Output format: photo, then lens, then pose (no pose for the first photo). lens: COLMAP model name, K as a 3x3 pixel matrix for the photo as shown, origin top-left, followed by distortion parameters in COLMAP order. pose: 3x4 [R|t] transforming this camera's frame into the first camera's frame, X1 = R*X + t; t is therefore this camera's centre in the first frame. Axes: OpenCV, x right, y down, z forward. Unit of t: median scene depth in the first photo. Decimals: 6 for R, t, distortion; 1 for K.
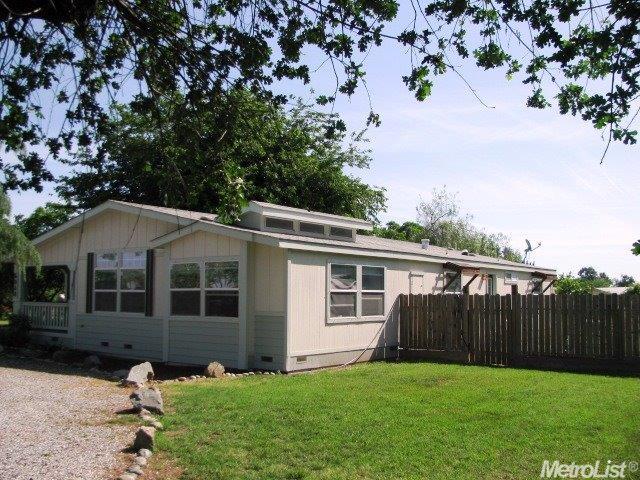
lens RADIAL K [[682.5, 0, 319.6], [0, 682.5, 241.2], [0, 0, 1]] dist [-0.118153, 0.000000]
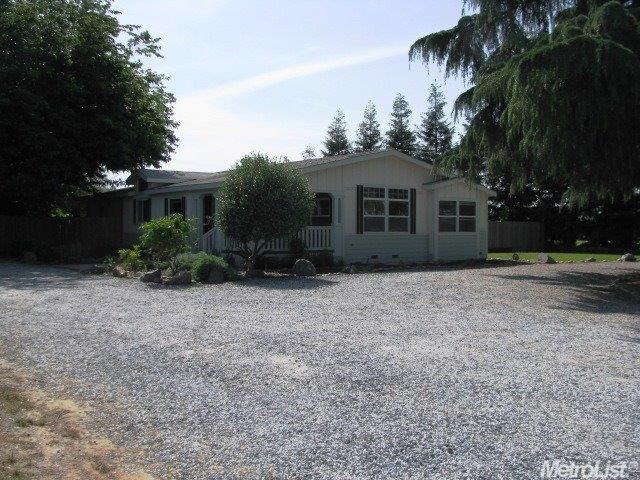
lens RADIAL K [[682.5, 0, 320.8], [0, 682.5, 239.2], [0, 0, 1]] dist [-0.118153, 0.000000]
pose [[0.196311, -0.026170, 0.980192, -1.701446], [-0.087076, 0.995229, 0.044010, 0.072938], [-0.976668, -0.093991, 0.193096, 0.886878]]
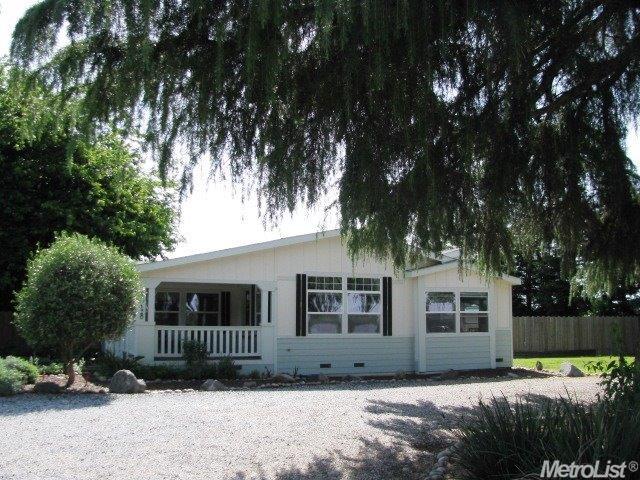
lens RADIAL K [[682.5, 0, 319.4], [0, 682.5, 239.6], [0, 0, 1]] dist [-0.118153, 0.000000]
pose [[0.438526, 0.104591, 0.892612, -1.306880], [-0.072602, 0.994082, -0.080813, 0.050176], [-0.895781, -0.029367, 0.443525, 0.586822]]
